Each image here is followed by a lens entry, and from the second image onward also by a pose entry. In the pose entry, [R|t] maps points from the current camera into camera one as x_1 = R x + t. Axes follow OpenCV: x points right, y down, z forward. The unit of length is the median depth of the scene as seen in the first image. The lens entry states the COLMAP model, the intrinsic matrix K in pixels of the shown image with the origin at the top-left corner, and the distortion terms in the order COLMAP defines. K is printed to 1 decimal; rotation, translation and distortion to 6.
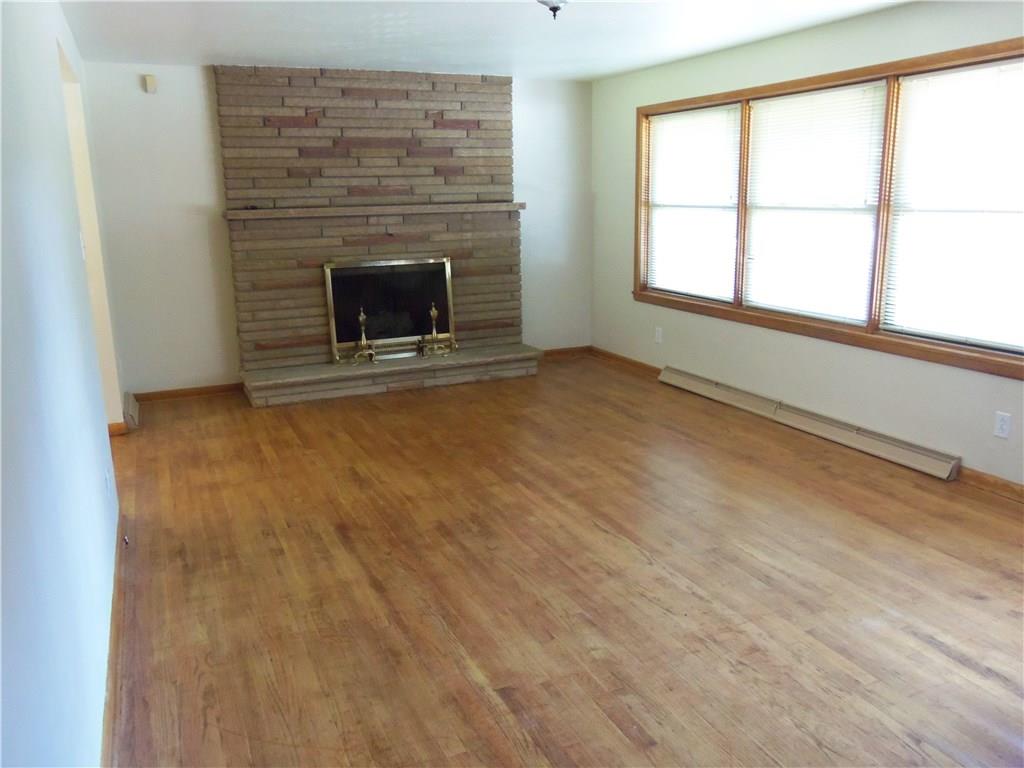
lens RADIAL K [[792.2, 0, 508.9], [0, 792.2, 387.5], [0, 0, 1]] dist [-0.054491, 0.040588]
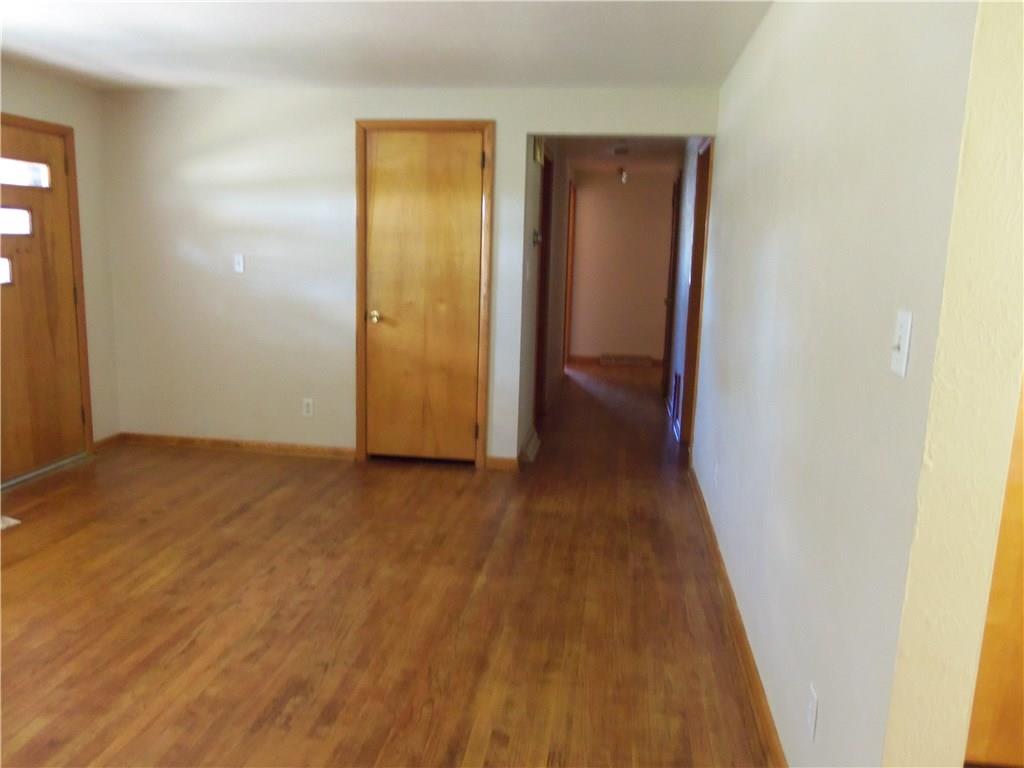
lens RADIAL K [[792.2, 0, 508.9], [0, 792.2, 387.5], [0, 0, 1]] dist [-0.054491, 0.040588]
pose [[-0.842669, -0.100972, 0.528880, -0.658928], [0.113210, 0.927075, 0.357372, -0.373668], [-0.526396, 0.361021, -0.769786, 1.612815]]
